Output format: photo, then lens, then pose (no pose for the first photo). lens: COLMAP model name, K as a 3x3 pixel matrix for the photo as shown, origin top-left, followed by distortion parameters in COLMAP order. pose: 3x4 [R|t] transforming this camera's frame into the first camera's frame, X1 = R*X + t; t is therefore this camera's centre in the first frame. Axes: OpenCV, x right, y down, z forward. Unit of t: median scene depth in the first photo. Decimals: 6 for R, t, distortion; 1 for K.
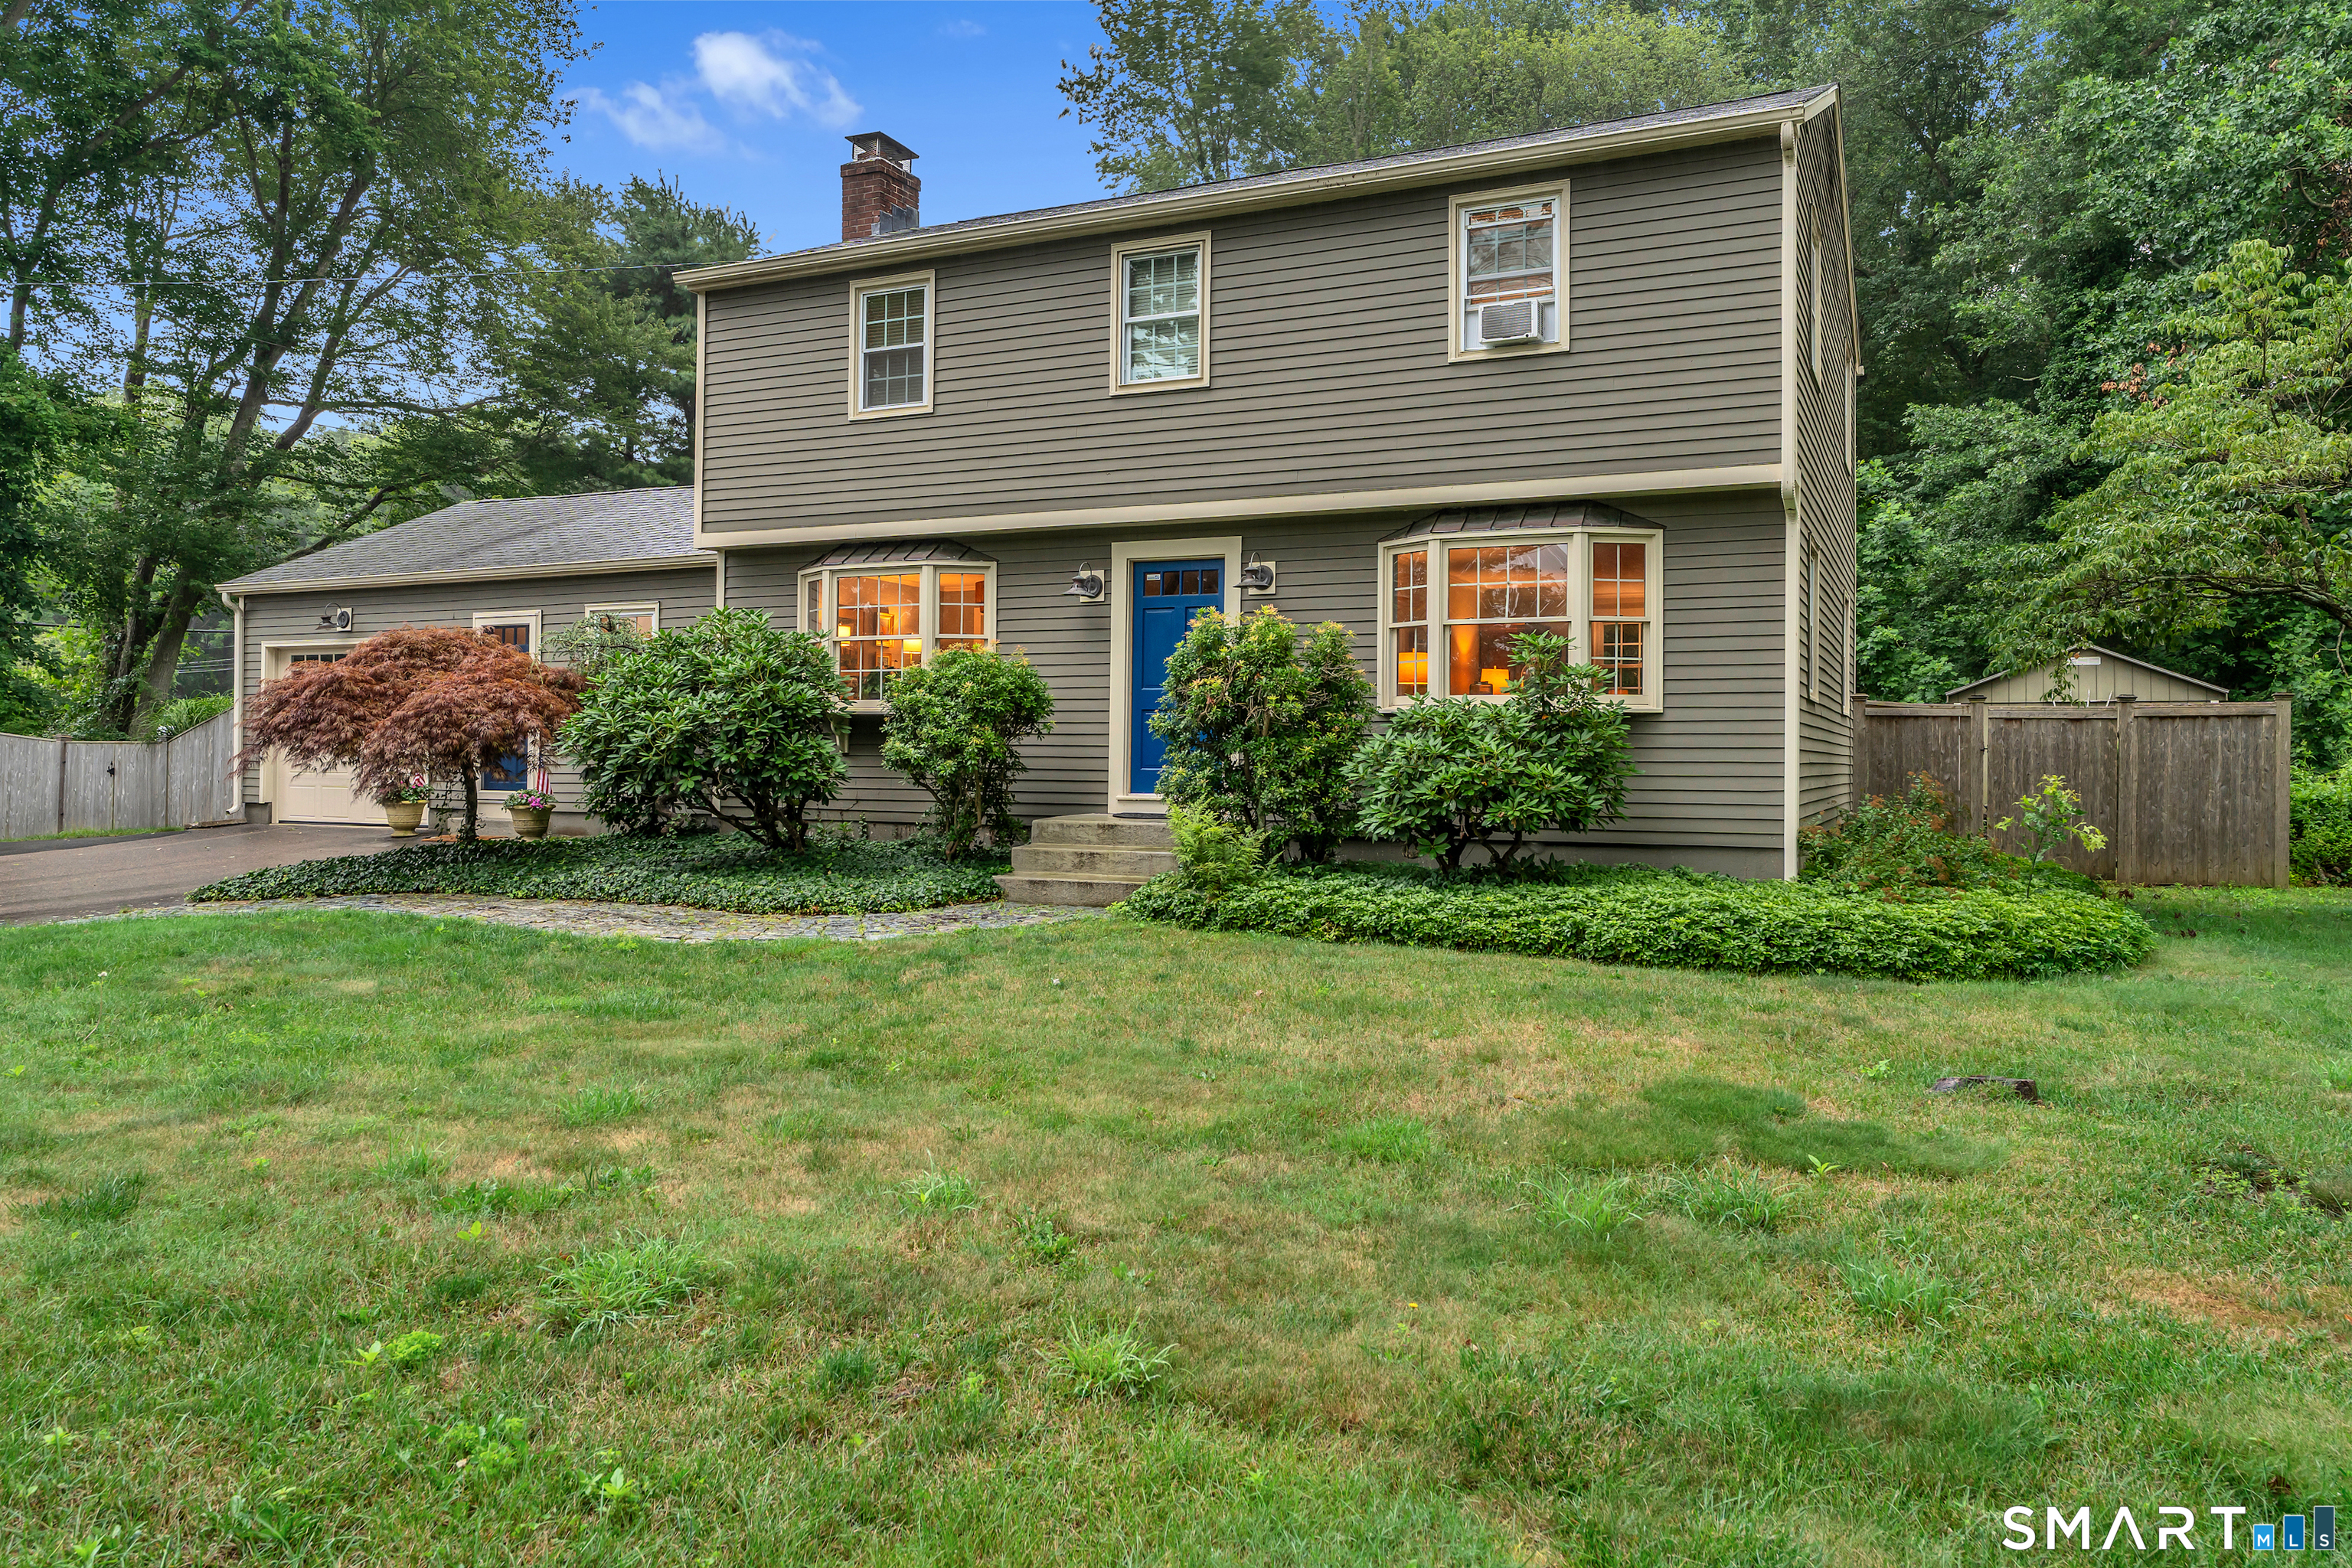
lens RADIAL K [[1622.2, 0, 1174.7], [0, 1622.2, 747.9], [0, 0, 1]] dist [-0.002348, -0.000081]
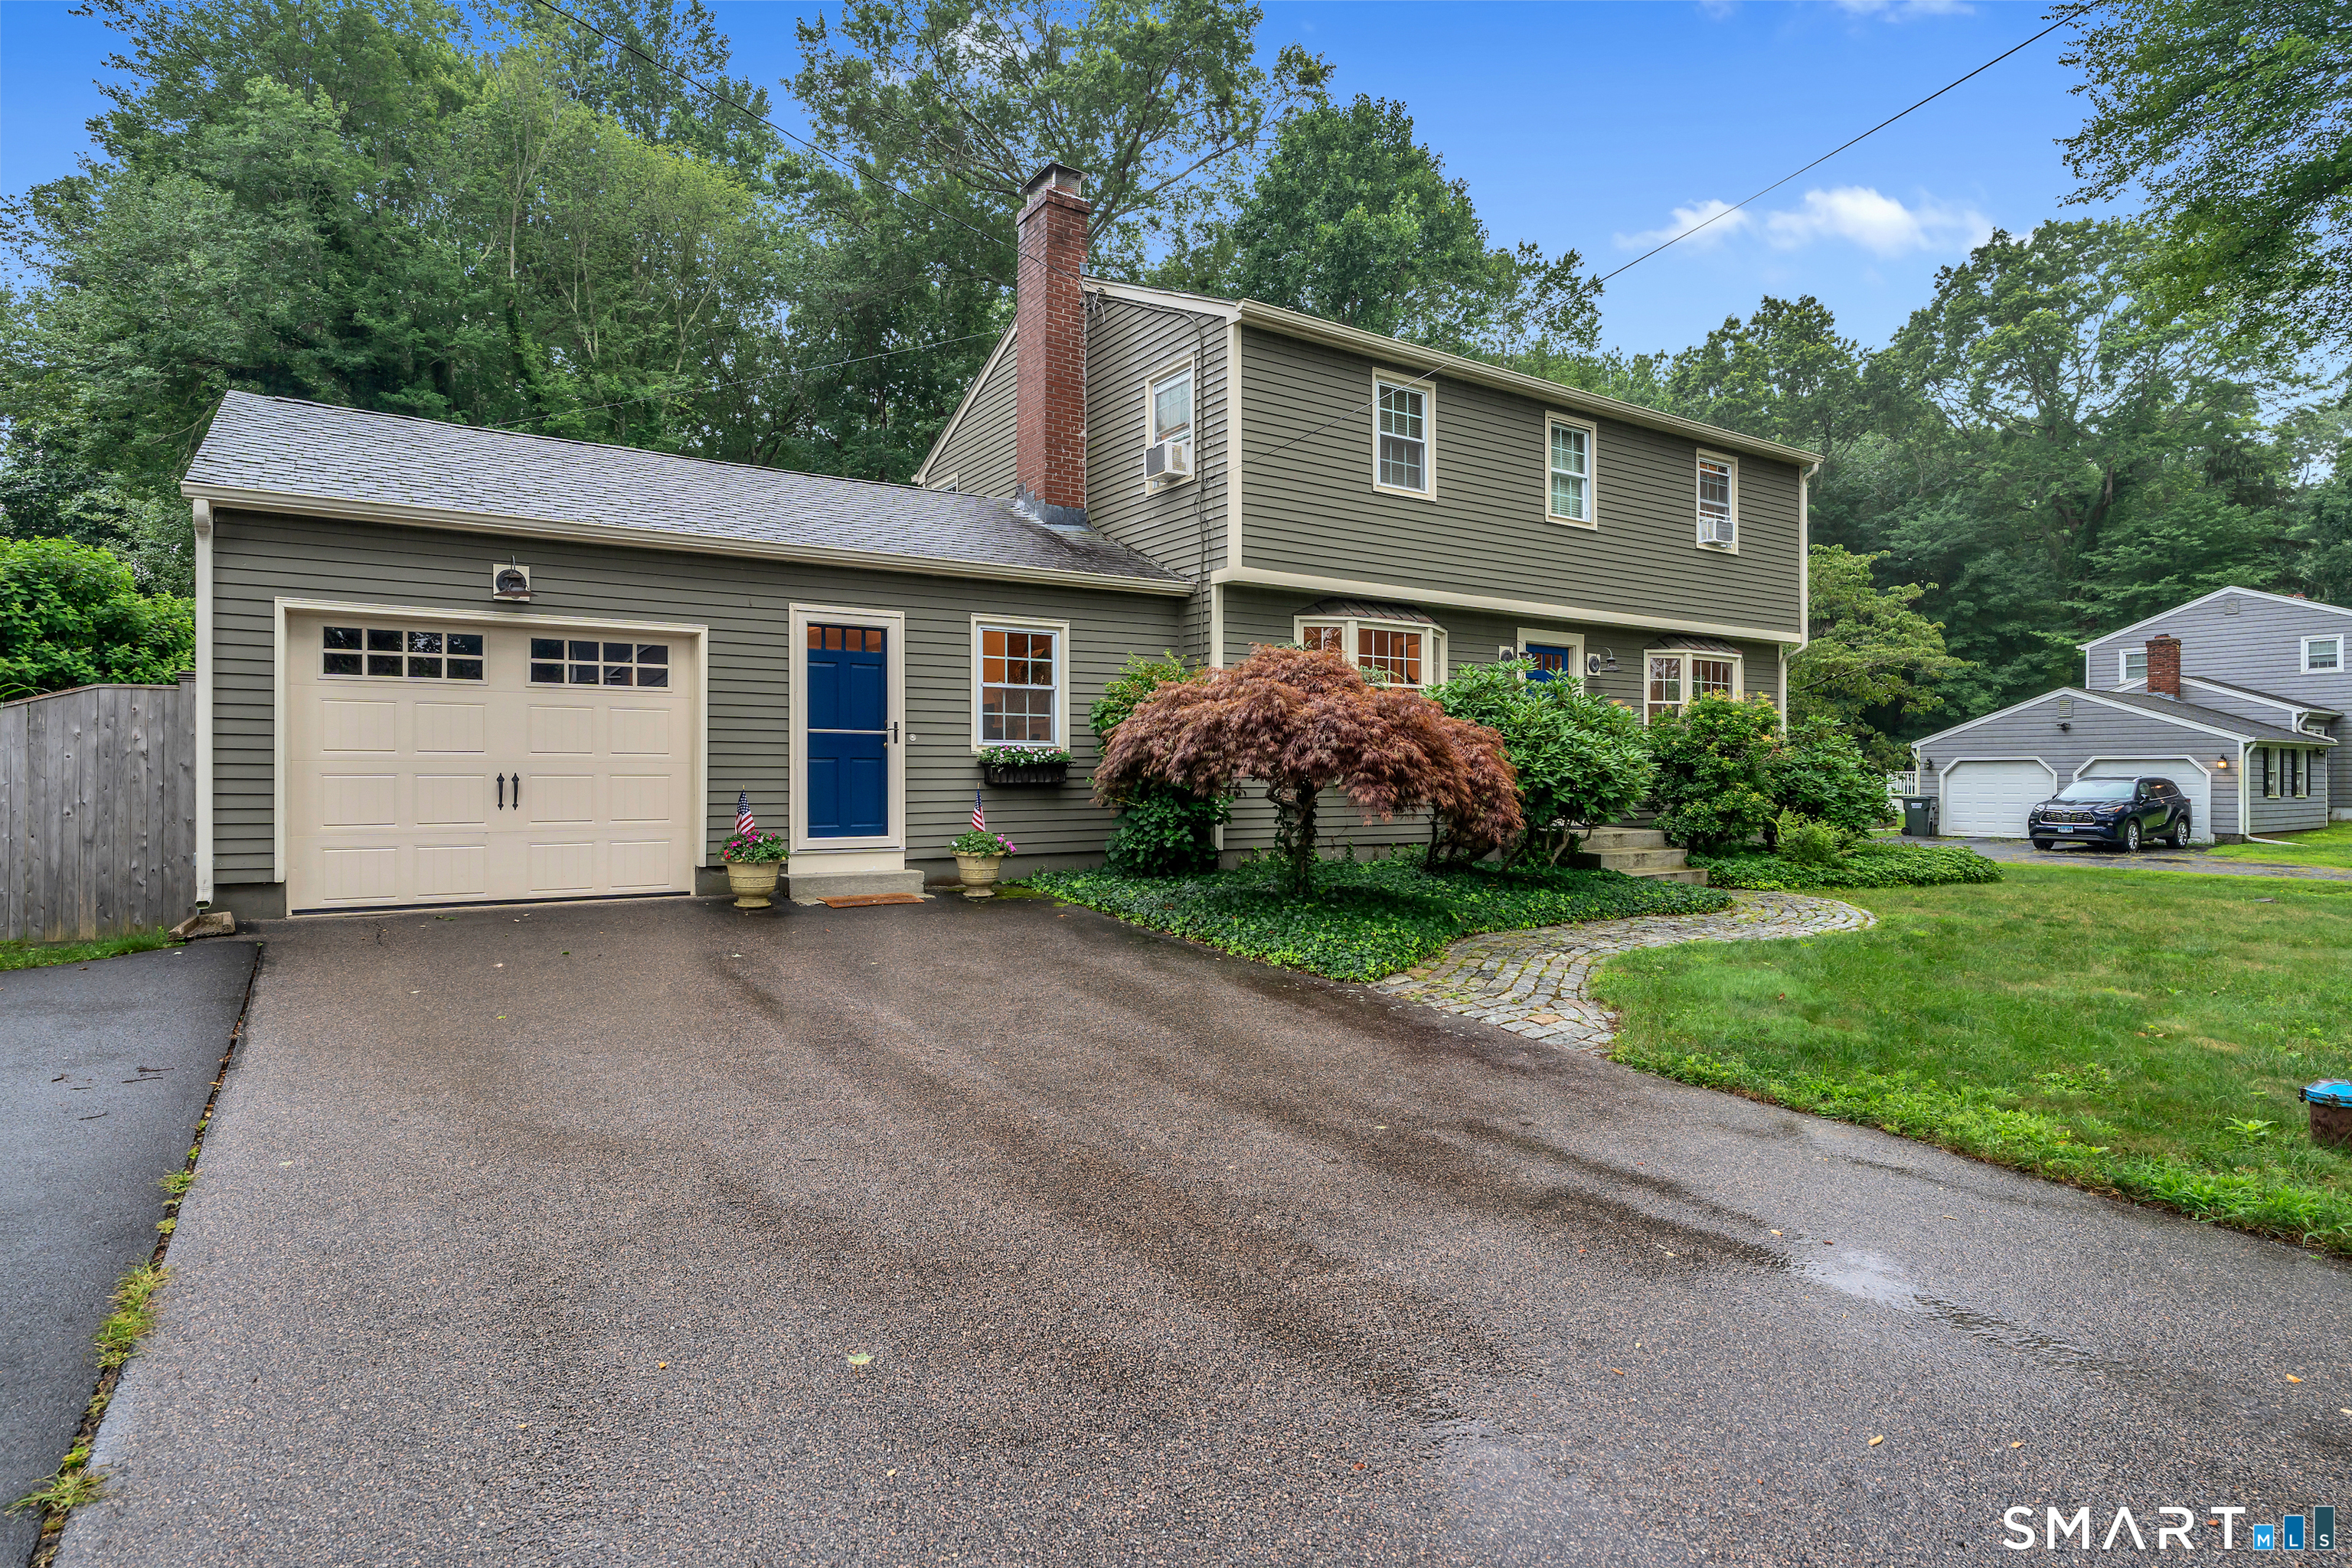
lens RADIAL K [[1249.5, 0, 1176.0], [0, 1249.5, 784.0], [0, 0, 1]] dist [0.000129, 0.000014]
pose [[0.516631, -0.014467, 0.856086, -1.075537], [-0.005050, 0.999788, 0.019943, -0.015308], [-0.856193, -0.014626, 0.516448, 0.701095]]
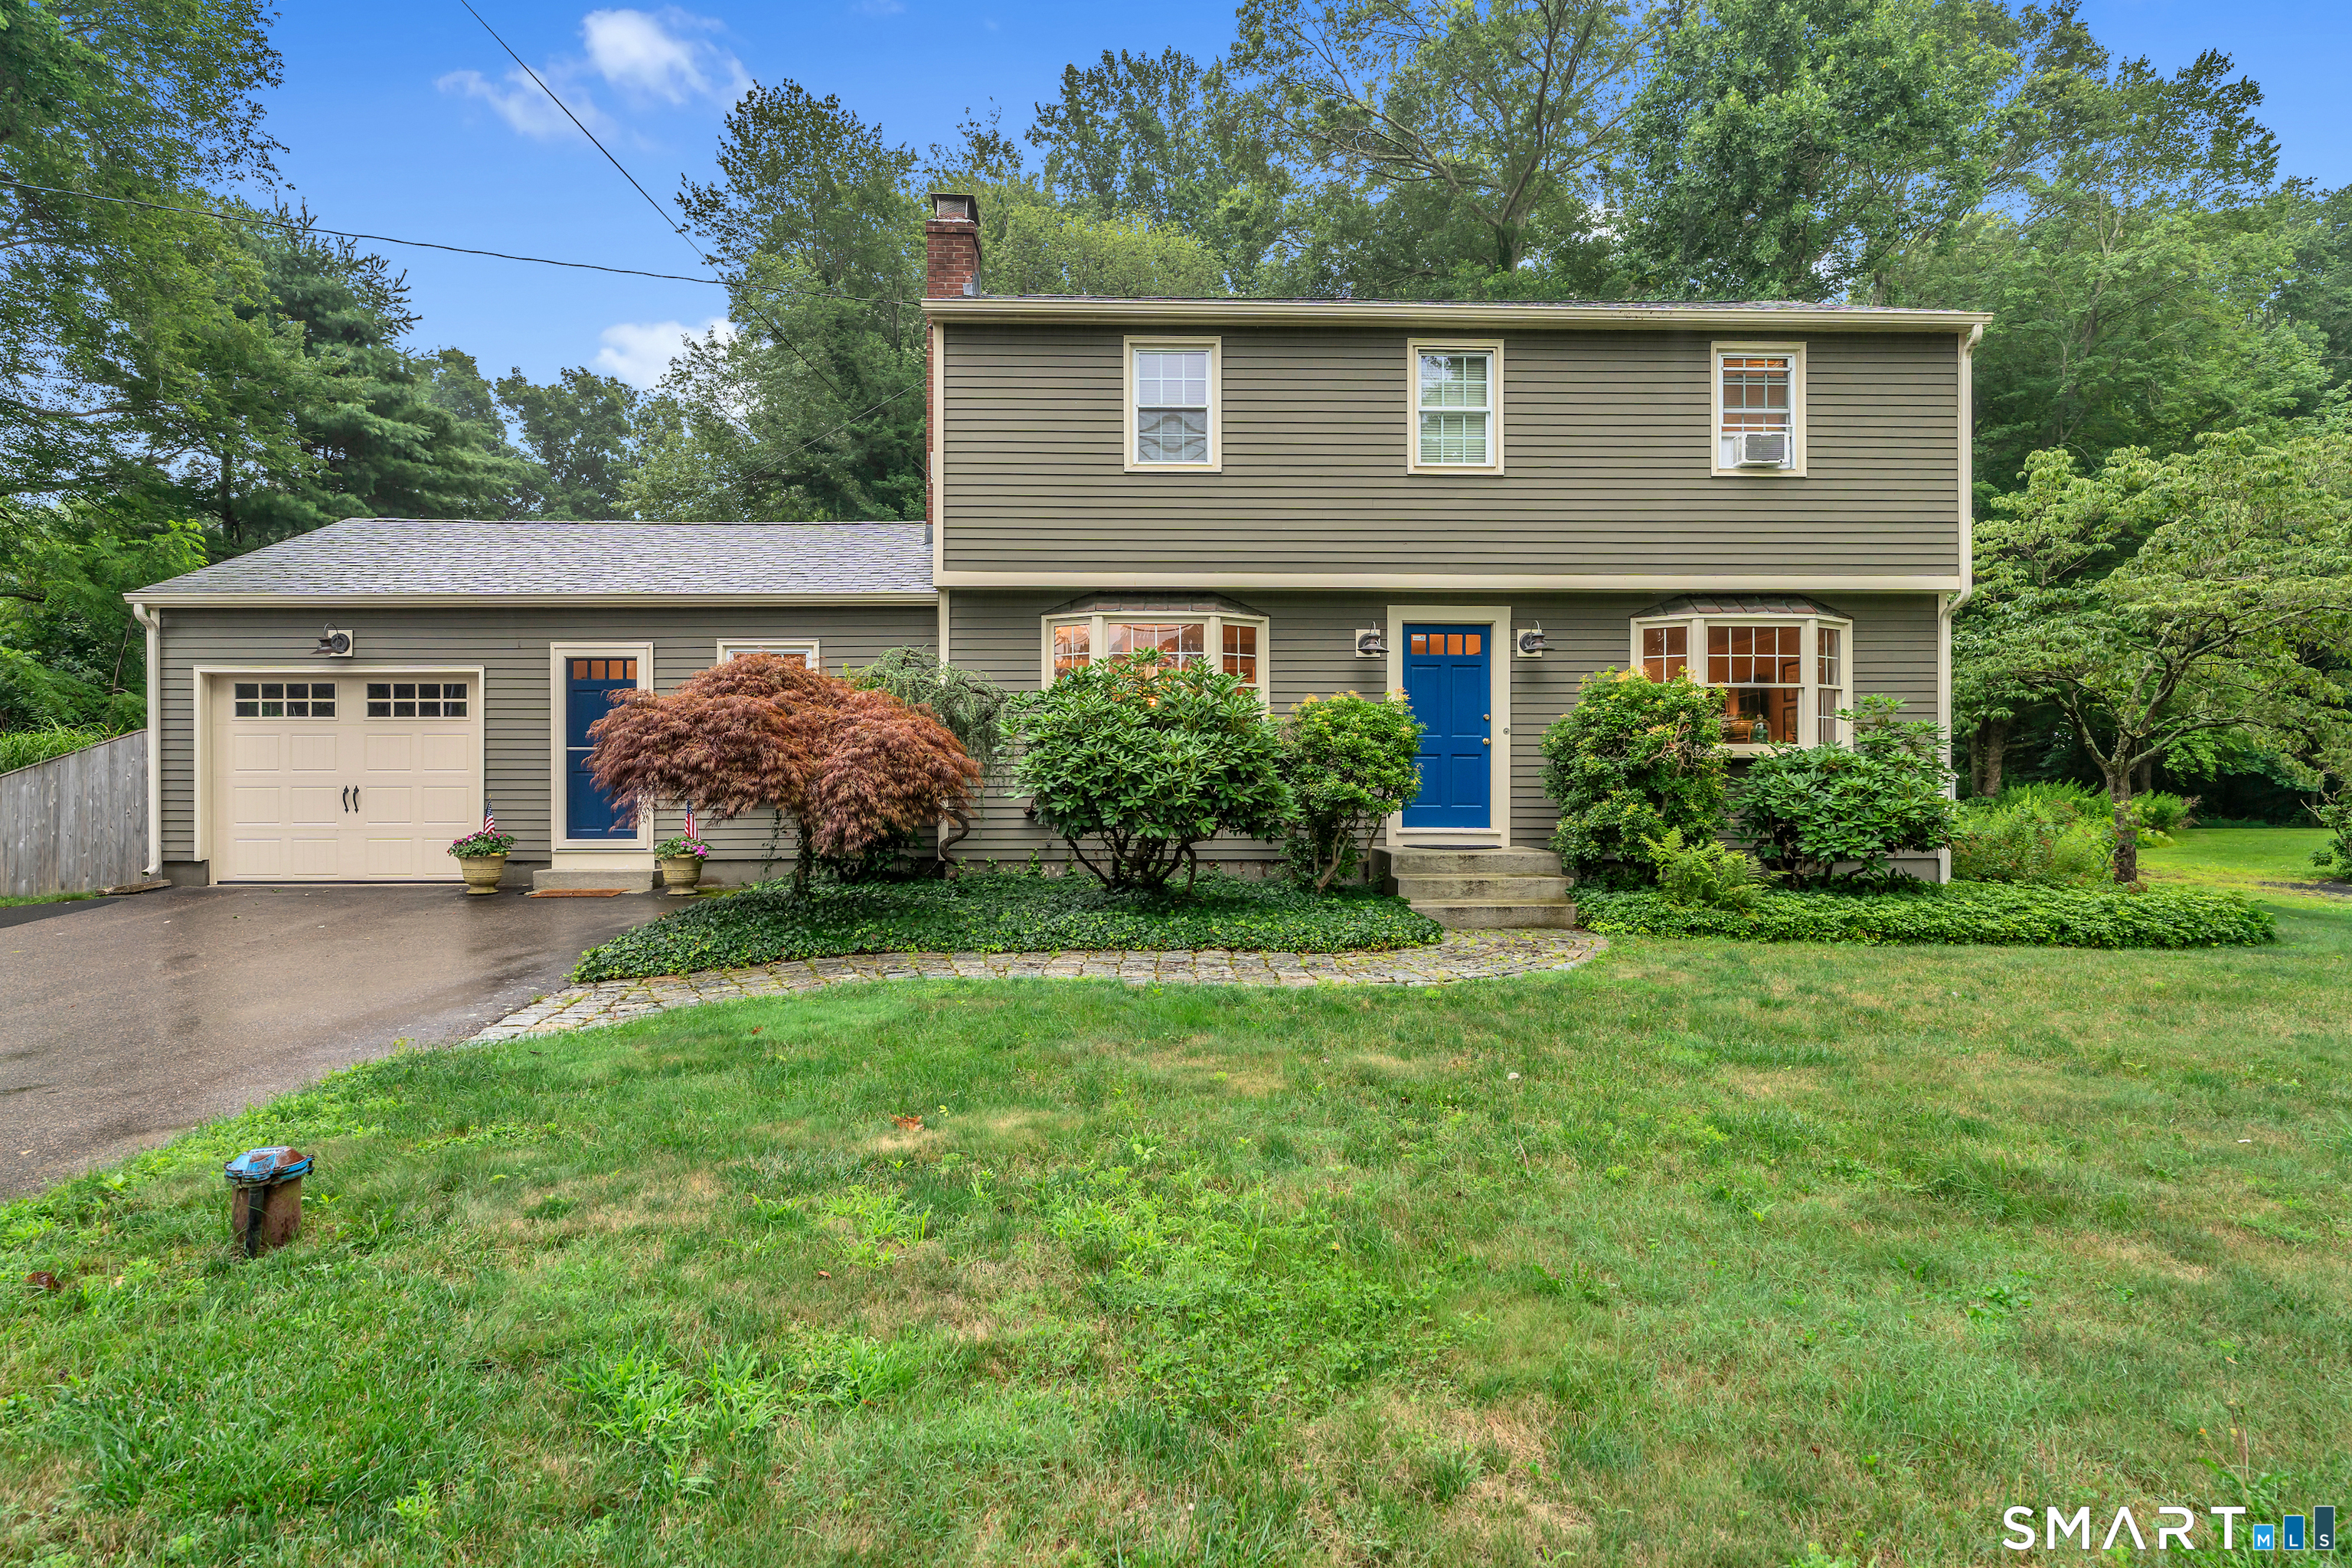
lens RADIAL K [[1298.9, 0, 1168.7], [0, 1298.9, 811.8], [0, 0, 1]] dist [-0.004463, -0.000104]
pose [[0.894639, -0.013050, 0.446599, -0.575791], [0.005516, 0.999820, 0.018165, -0.000788], [-0.446756, -0.013788, 0.894550, 0.260143]]
